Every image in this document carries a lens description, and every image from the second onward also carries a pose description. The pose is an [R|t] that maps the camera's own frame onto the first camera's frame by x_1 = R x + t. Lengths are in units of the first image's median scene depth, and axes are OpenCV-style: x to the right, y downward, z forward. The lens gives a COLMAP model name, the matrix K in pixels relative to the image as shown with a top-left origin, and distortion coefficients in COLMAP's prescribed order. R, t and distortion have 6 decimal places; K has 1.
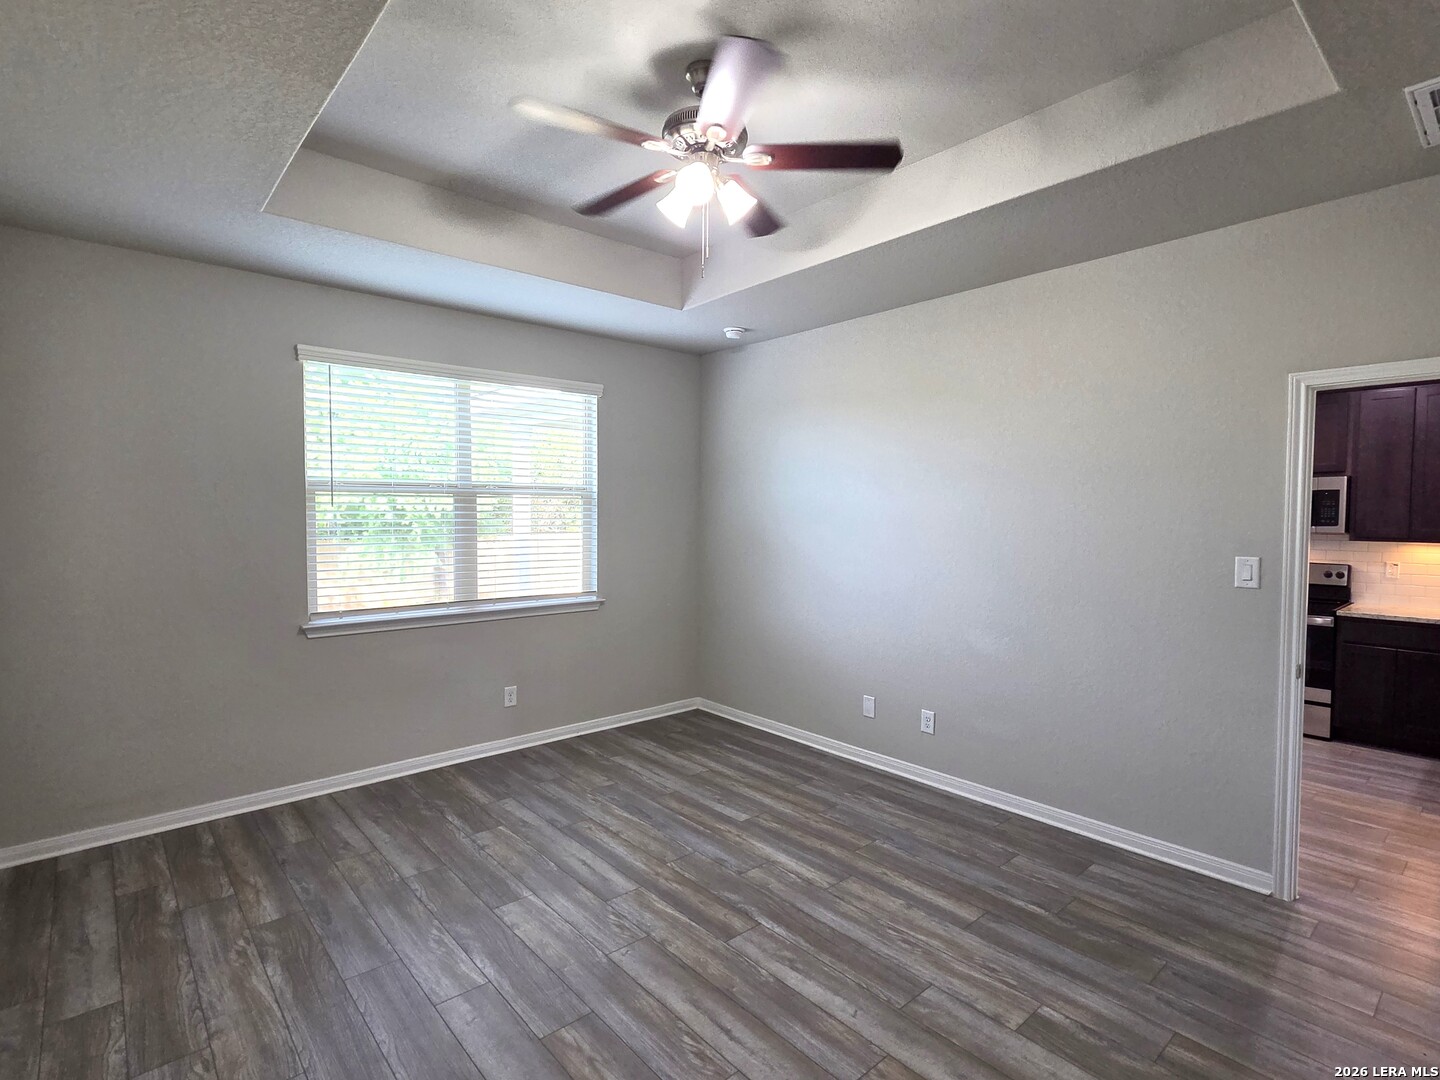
lens RADIAL K [[722.0, 0, 716.5], [0, 722.0, 542.9], [0, 0, 1]] dist [-0.011072, 0.006107]
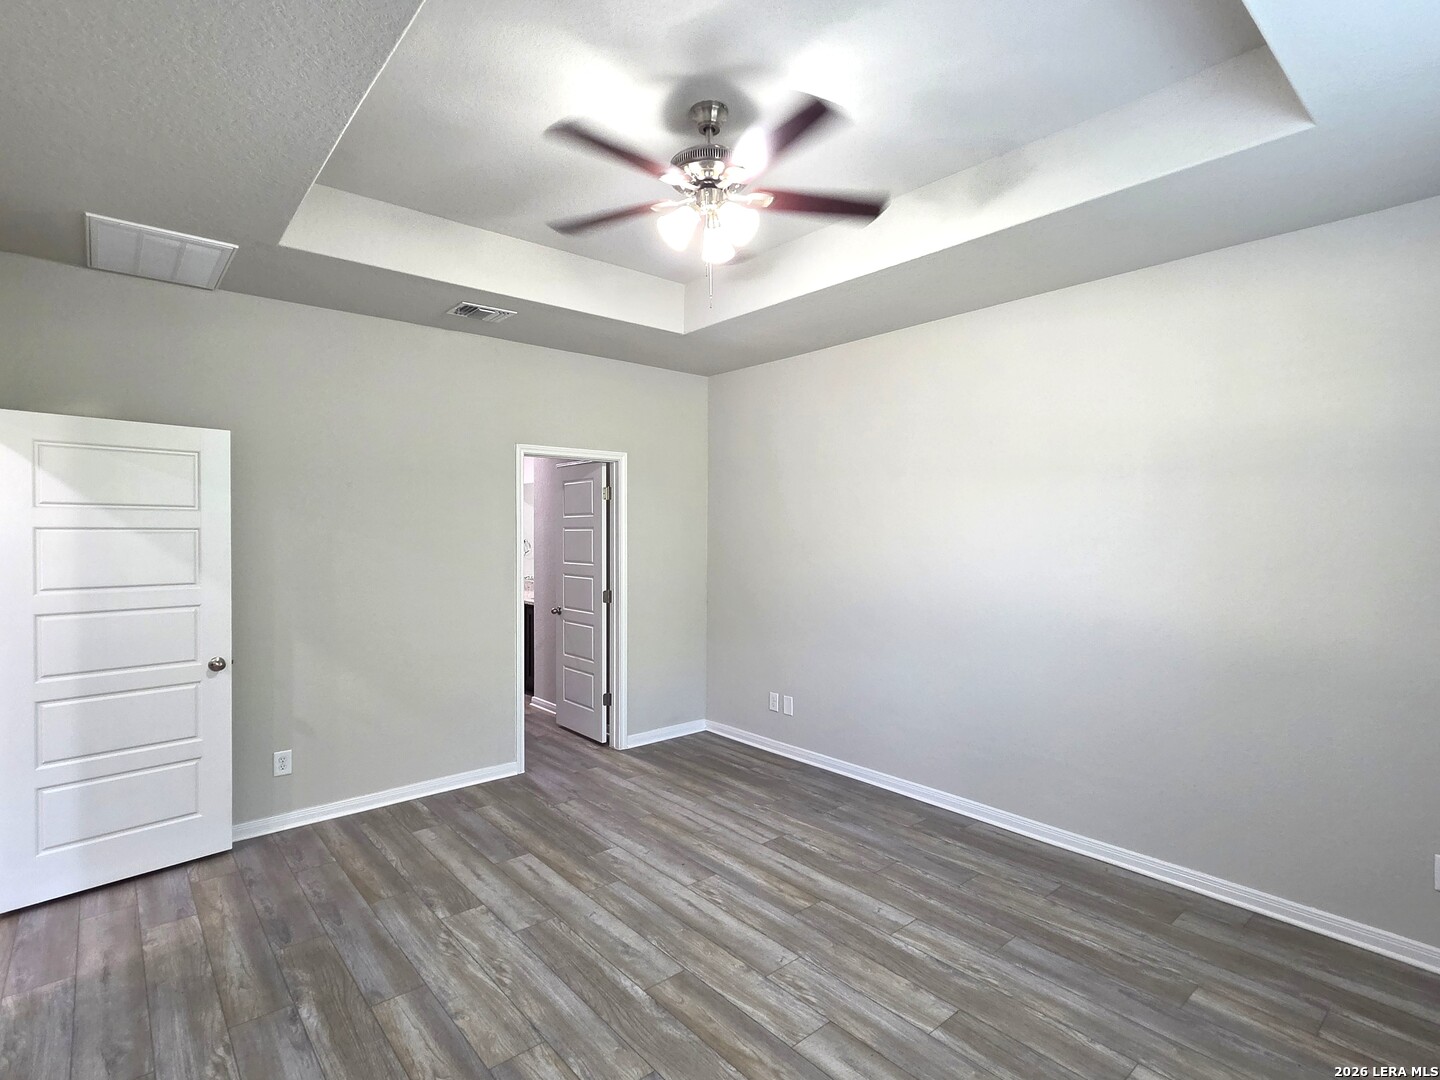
lens RADIAL K [[722.0, 0, 718.8], [0, 722.0, 537.6], [0, 0, 1]] dist [-0.011072, 0.006107]
pose [[-0.999977, -0.005795, 0.003588, -0.030077], [-0.005568, 0.998168, 0.060240, -0.086406], [-0.003931, 0.060218, -0.998177, 1.758602]]
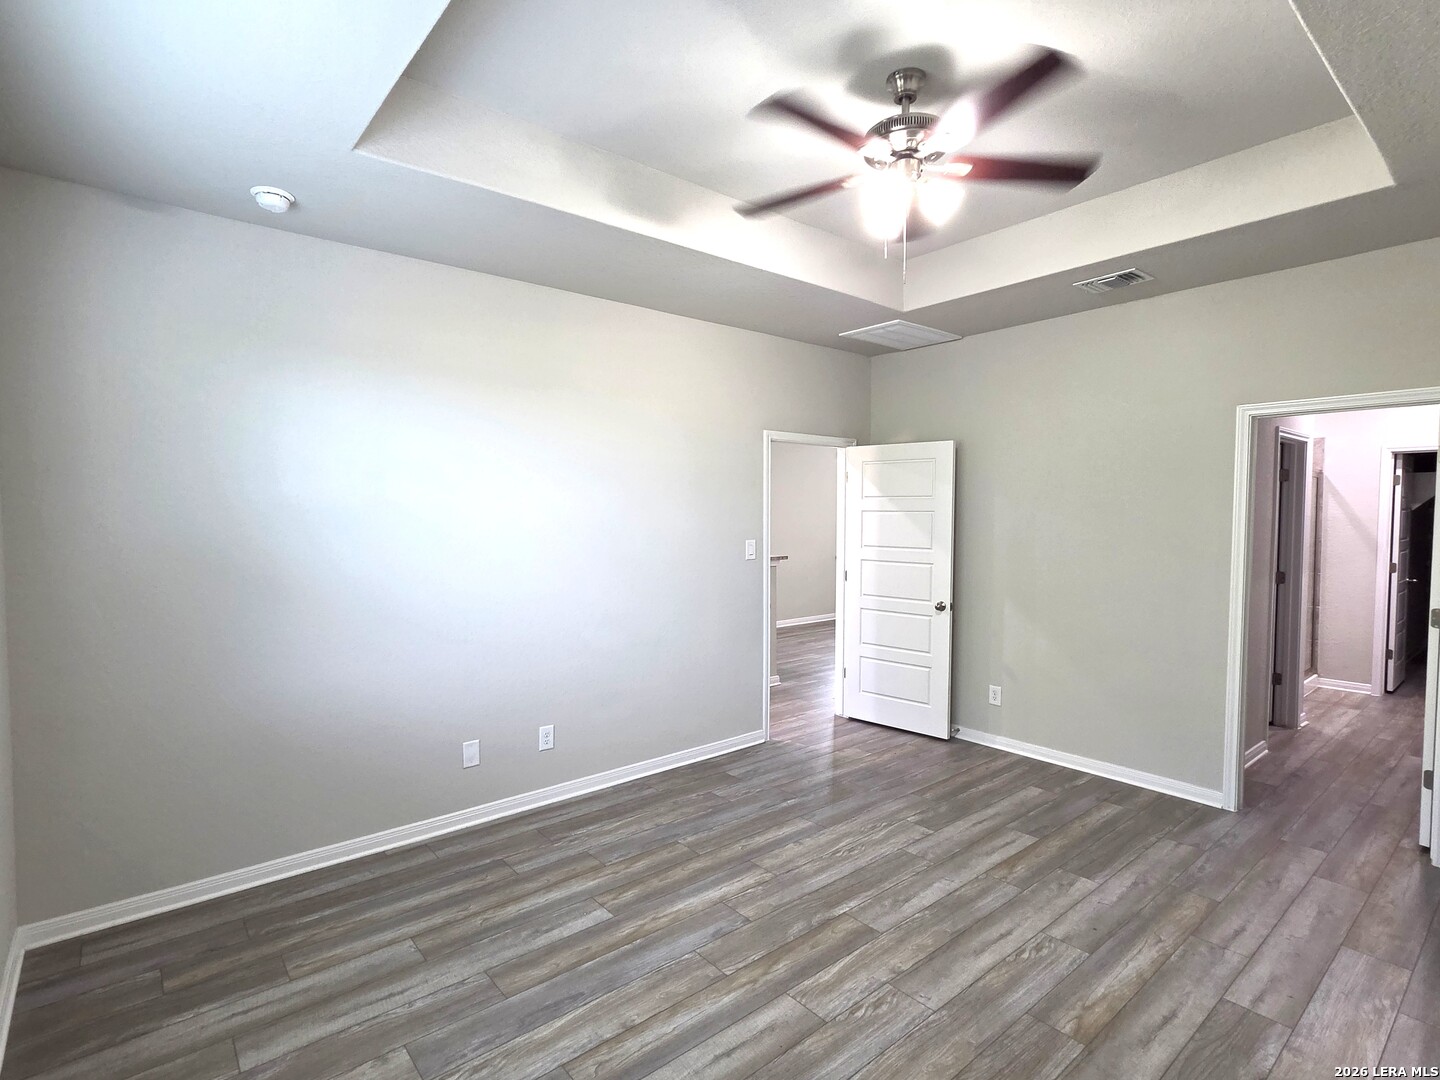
lens RADIAL K [[722.0, 0, 708.0], [0, 722.0, 542.6], [0, 0, 1]] dist [-0.011072, 0.006107]
pose [[0.030652, -0.050396, 0.998259, -0.898984], [0.047869, 0.997656, 0.048896, -0.059744], [-0.998383, 0.046287, 0.032993, 1.072858]]
